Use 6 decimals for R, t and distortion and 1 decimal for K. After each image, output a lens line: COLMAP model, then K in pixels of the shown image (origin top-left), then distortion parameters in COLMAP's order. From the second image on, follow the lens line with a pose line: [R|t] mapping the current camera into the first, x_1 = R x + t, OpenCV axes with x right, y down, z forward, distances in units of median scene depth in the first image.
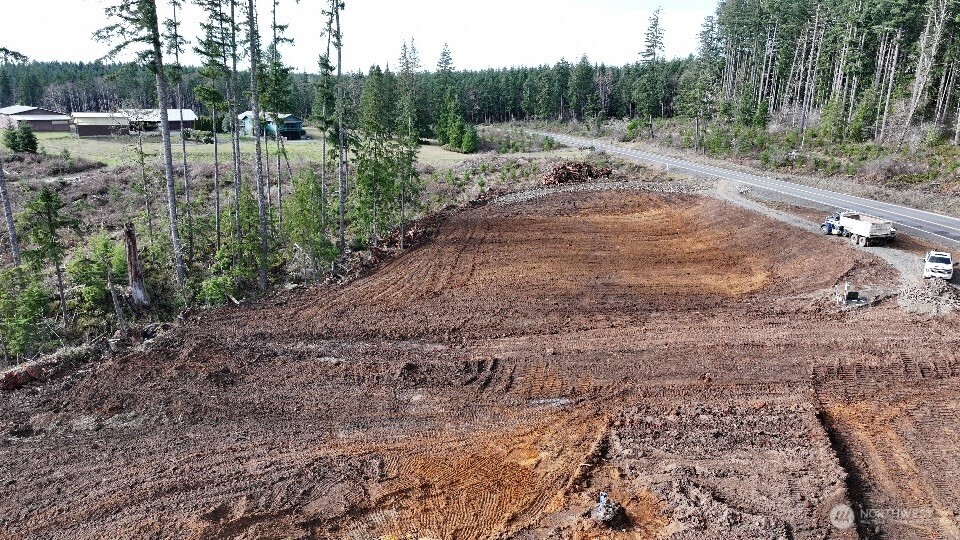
lens RADIAL K [[677.3, 0, 483.8], [0, 677.3, 268.5], [0, 0, 1]] dist [-0.002739, 0.016404]
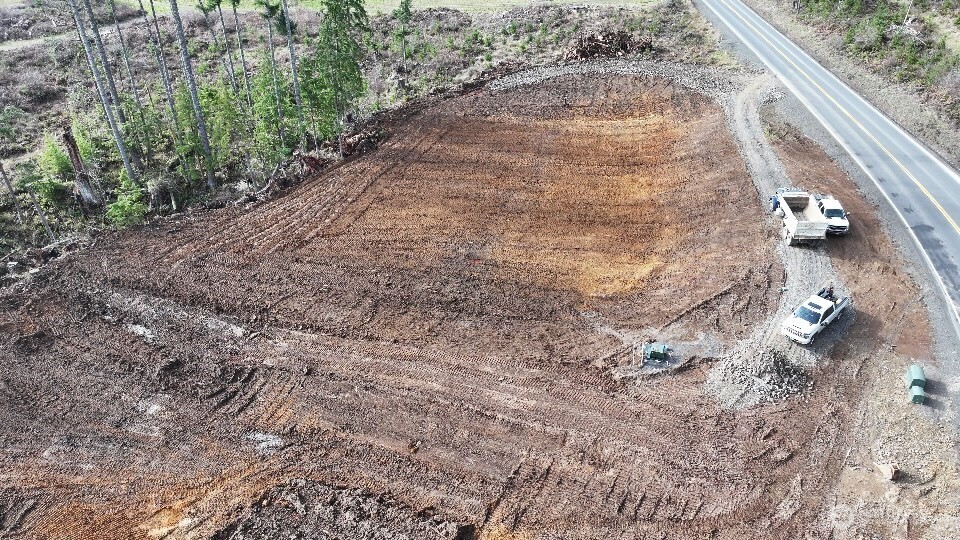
lens RADIAL K [[677.3, 0, 483.8], [0, 677.3, 268.5], [0, 0, 1]] dist [-0.002739, 0.016404]
pose [[0.965815, 0.117616, -0.231015, 0.304980], [-0.043524, 0.952072, 0.302762, -0.174550], [0.255553, -0.282357, 0.924644, 0.130396]]
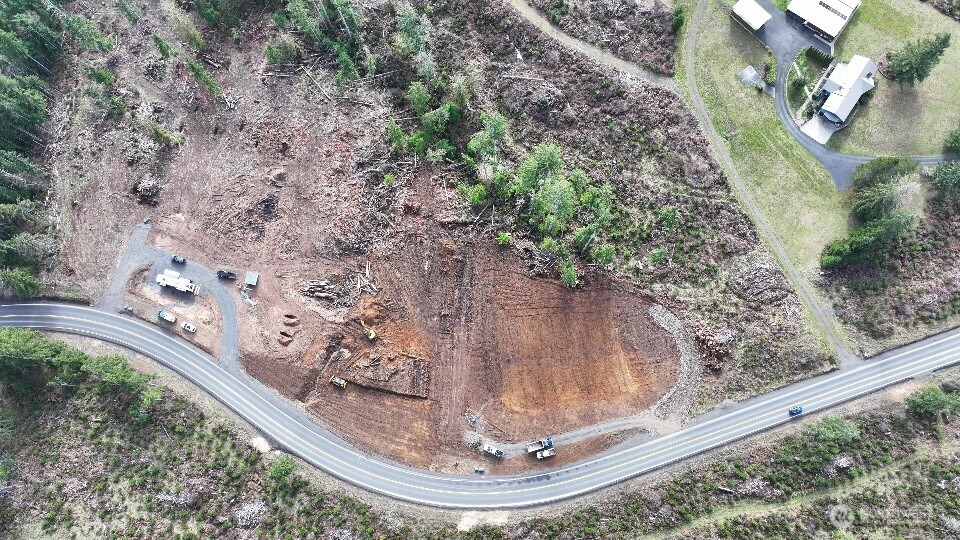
lens RADIAL K [[677.3, 0, 483.8], [0, 677.3, 268.5], [0, 0, 1]] dist [-0.002739, 0.016404]
pose [[0.144192, 0.967509, -0.207691, 0.303932], [-0.241270, 0.237924, 0.940841, -2.283679], [0.959686, -0.085552, 0.267738, 0.051540]]
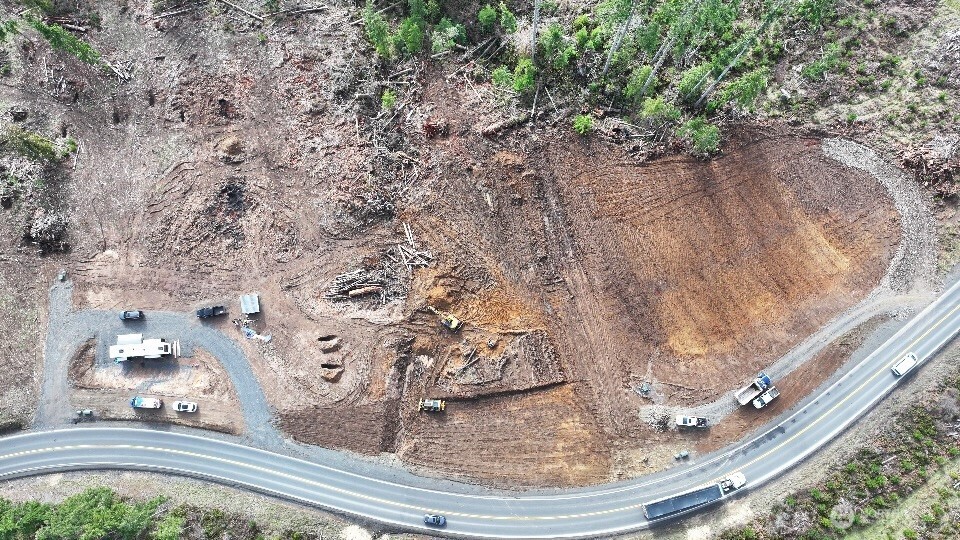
lens RADIAL K [[677.3, 0, 483.8], [0, 677.3, 268.5], [0, 0, 1]] dist [-0.002739, 0.016404]
pose [[0.471965, 0.870491, -0.139618, 0.122957], [-0.207467, 0.263583, 0.942063, -1.427102], [0.856858, -0.415655, 0.305000, -0.079934]]
